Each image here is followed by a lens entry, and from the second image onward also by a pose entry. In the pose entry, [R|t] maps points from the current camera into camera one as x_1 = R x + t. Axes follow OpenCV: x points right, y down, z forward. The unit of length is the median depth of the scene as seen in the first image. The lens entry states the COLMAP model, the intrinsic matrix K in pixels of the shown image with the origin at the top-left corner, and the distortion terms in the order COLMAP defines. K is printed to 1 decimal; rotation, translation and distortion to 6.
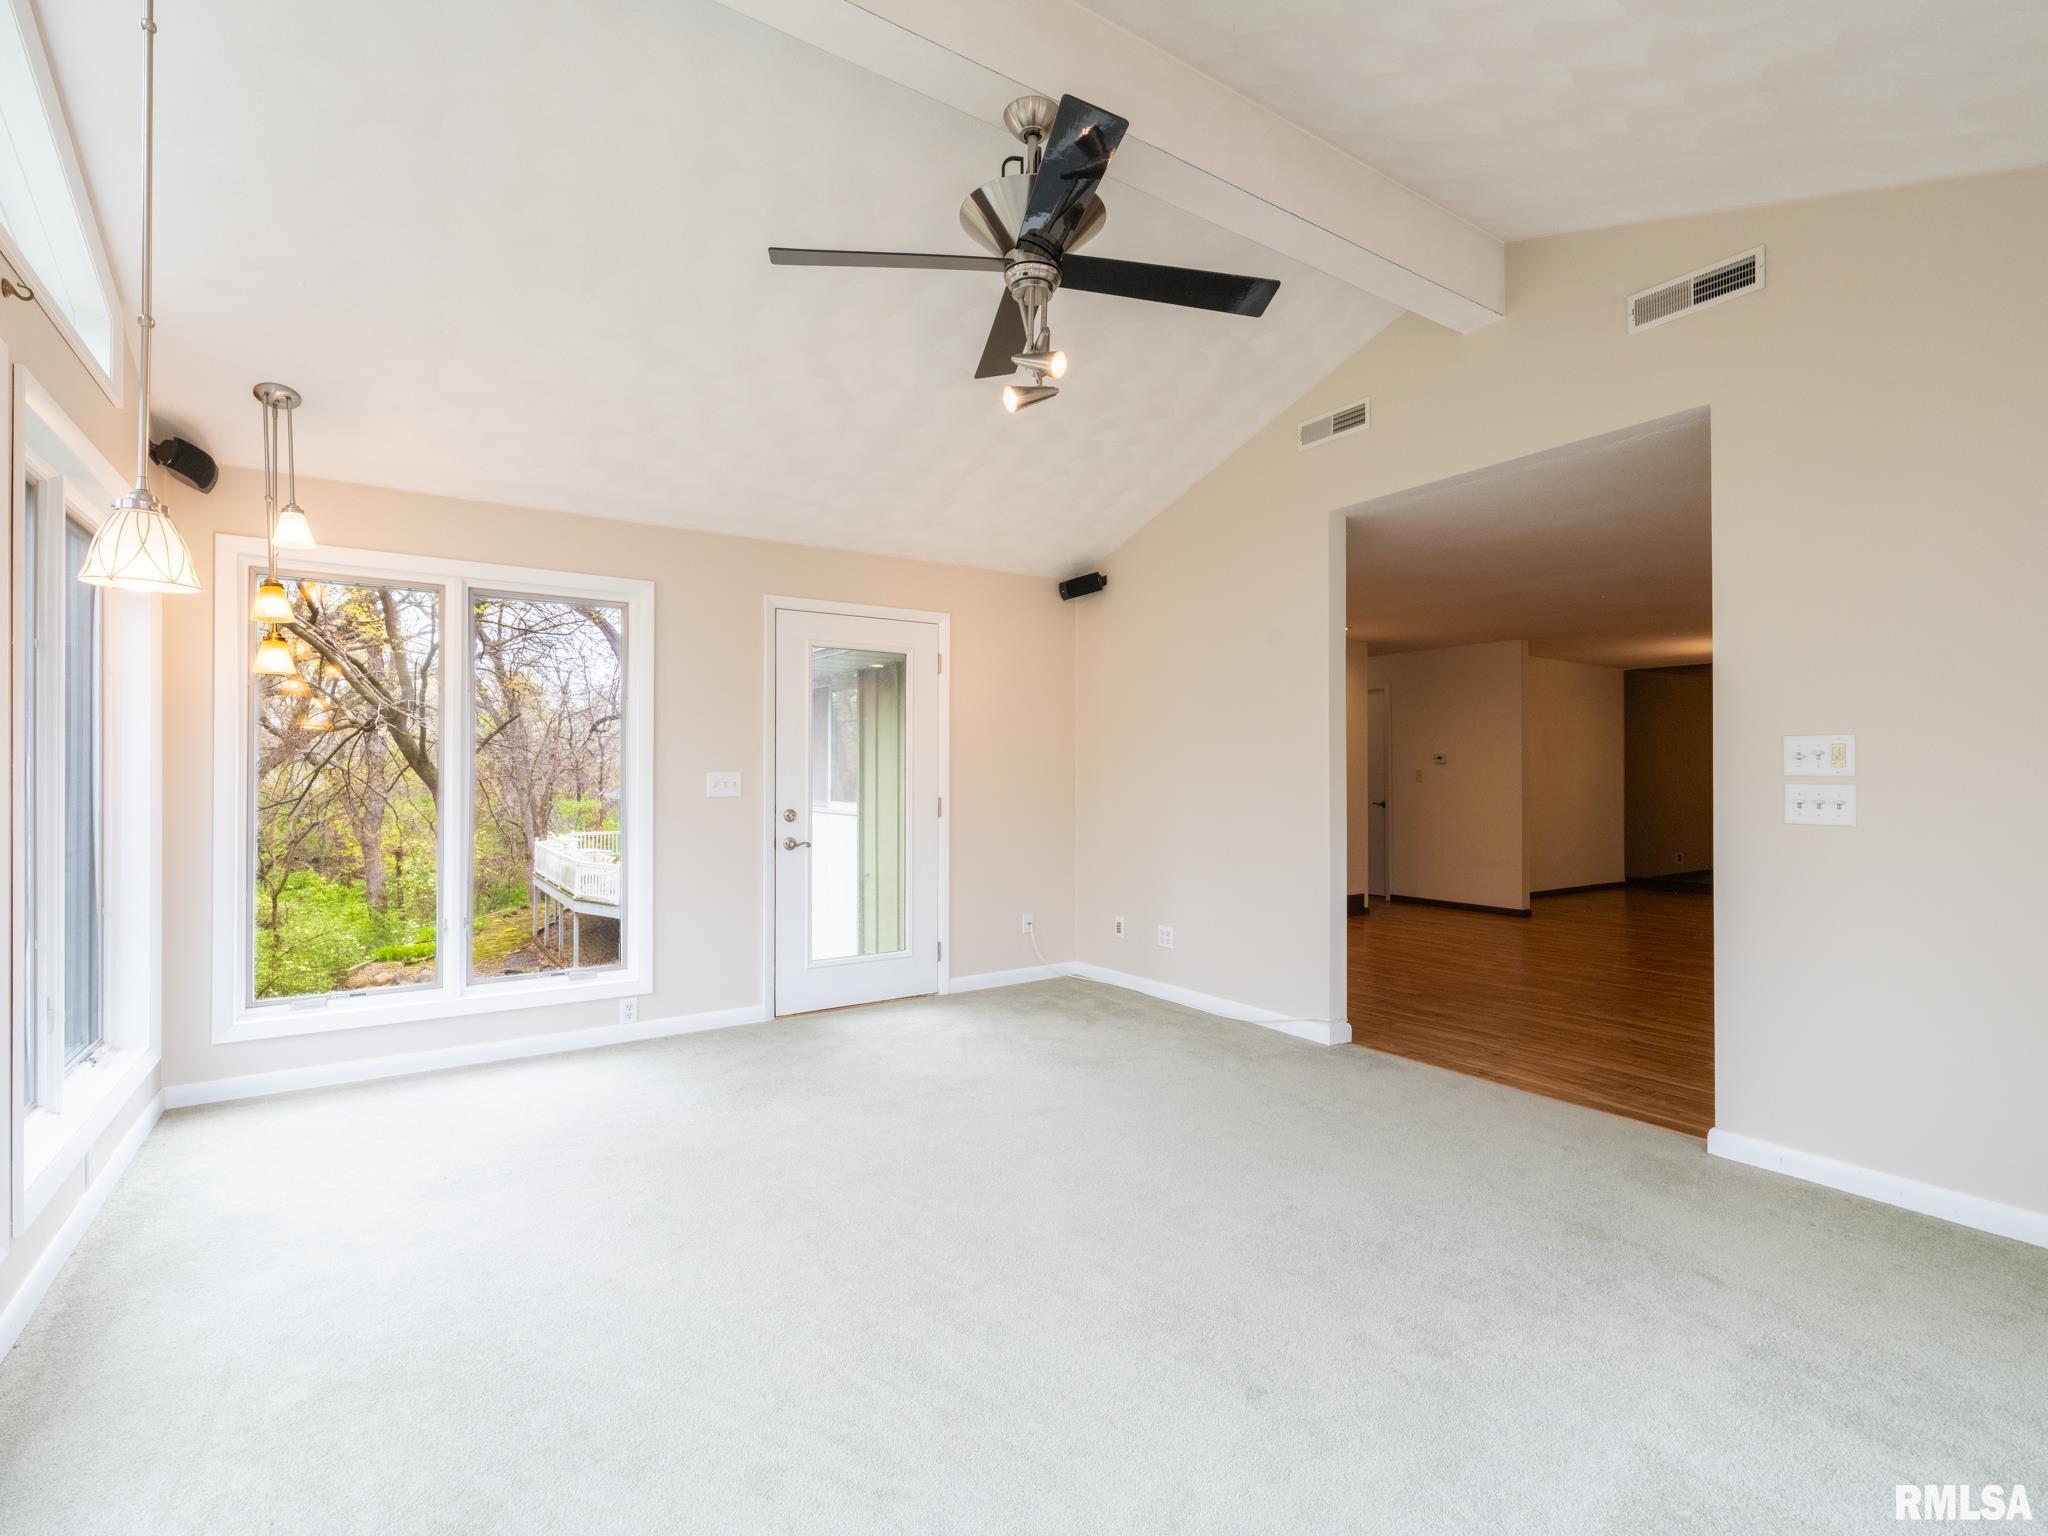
lens RADIAL K [[955.1, 0, 1024.0], [0, 955.1, 768.0], [0, 0, 1]] dist [0.001181, 0.000563]
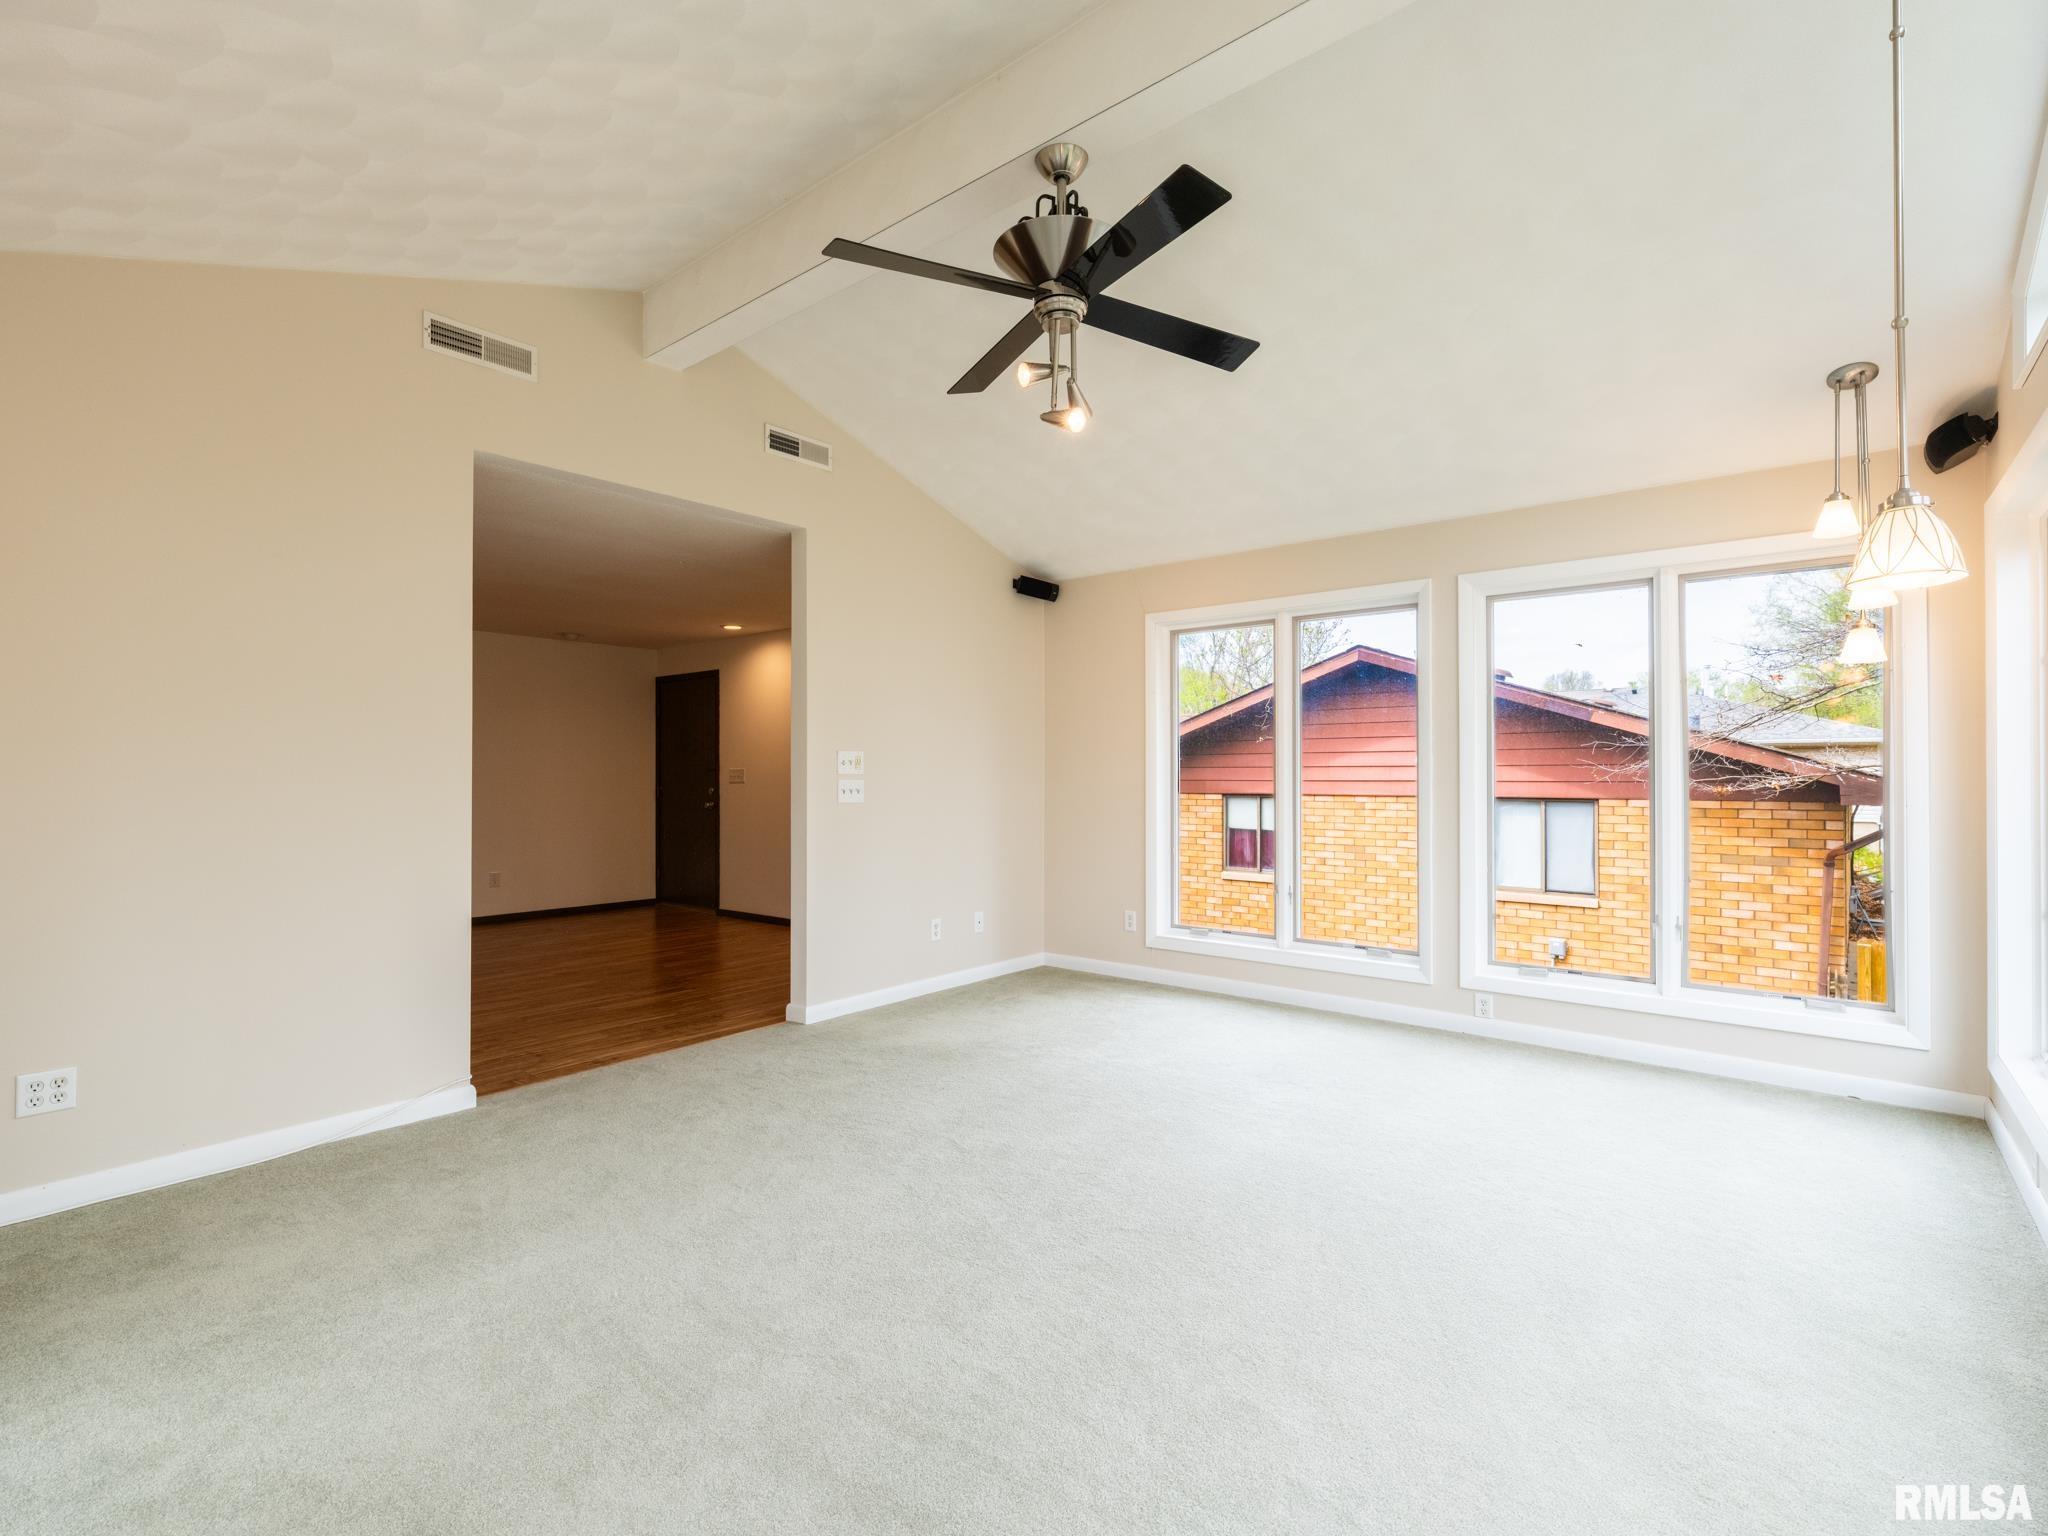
lens RADIAL K [[955.1, 0, 1024.0], [0, 955.1, 768.0], [0, 0, 1]] dist [0.001181, 0.000563]
pose [[-0.283305, 0.010375, 0.958974, -0.682250], [-0.005562, 0.999907, -0.012461, 0.012373], [-0.959014, -0.008864, -0.283221, 0.905226]]
